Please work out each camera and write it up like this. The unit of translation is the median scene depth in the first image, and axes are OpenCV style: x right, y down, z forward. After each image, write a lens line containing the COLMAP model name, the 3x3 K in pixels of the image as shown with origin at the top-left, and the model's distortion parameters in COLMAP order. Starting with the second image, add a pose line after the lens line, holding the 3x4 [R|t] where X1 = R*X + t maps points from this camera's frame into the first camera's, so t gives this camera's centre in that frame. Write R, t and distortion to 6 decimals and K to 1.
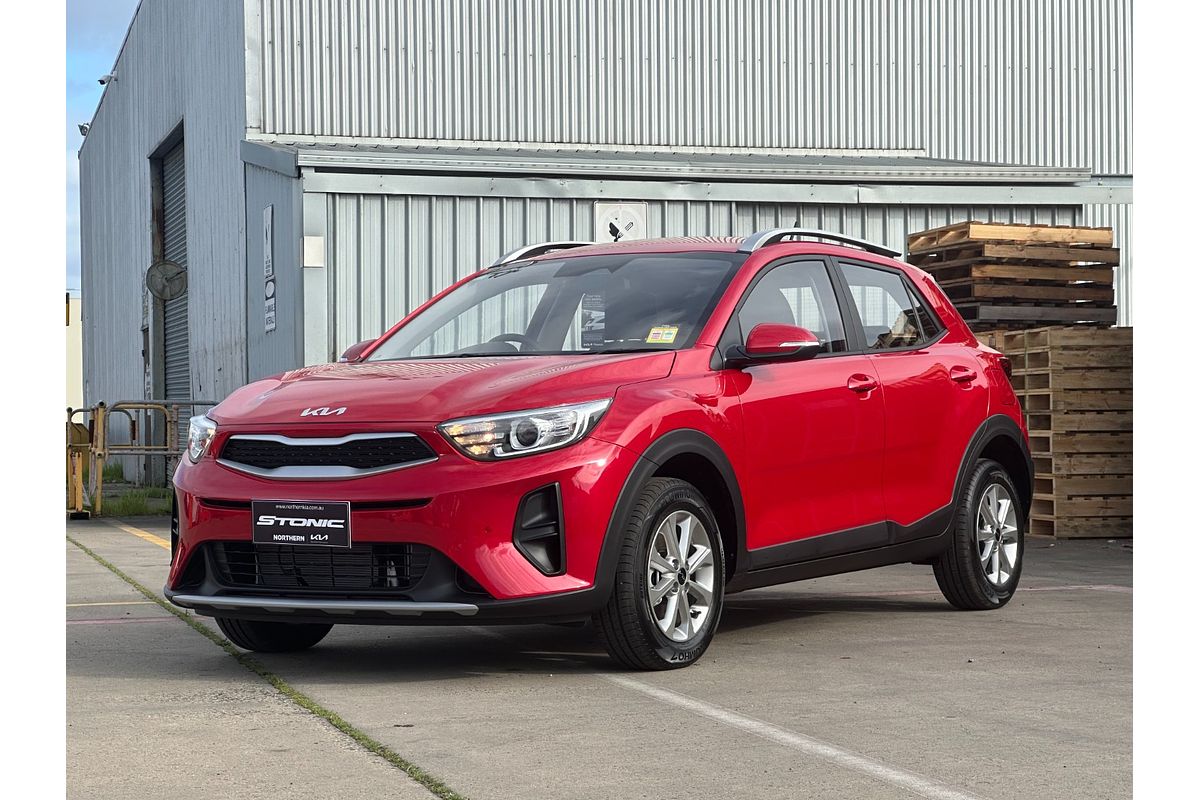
lens RADIAL K [[2821.7, 0, 600.0], [0, 2821.7, 400.0], [0, 0, 1]] dist [0.030769, 0.212543]
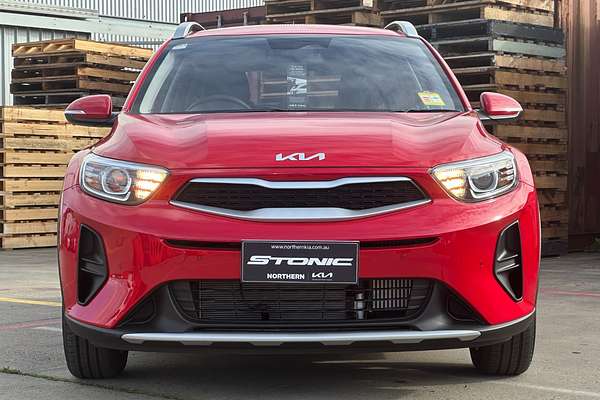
lens RADIAL K [[1410.9, 0, 300.0], [0, 1410.9, 200.0], [0, 0, 1]] dist [0.030769, 0.212543]
pose [[0.784105, -0.003232, 0.620620, -0.427015], [-0.013662, 0.999654, 0.022467, 0.008389], [-0.620478, -0.026095, 0.783790, 0.577897]]
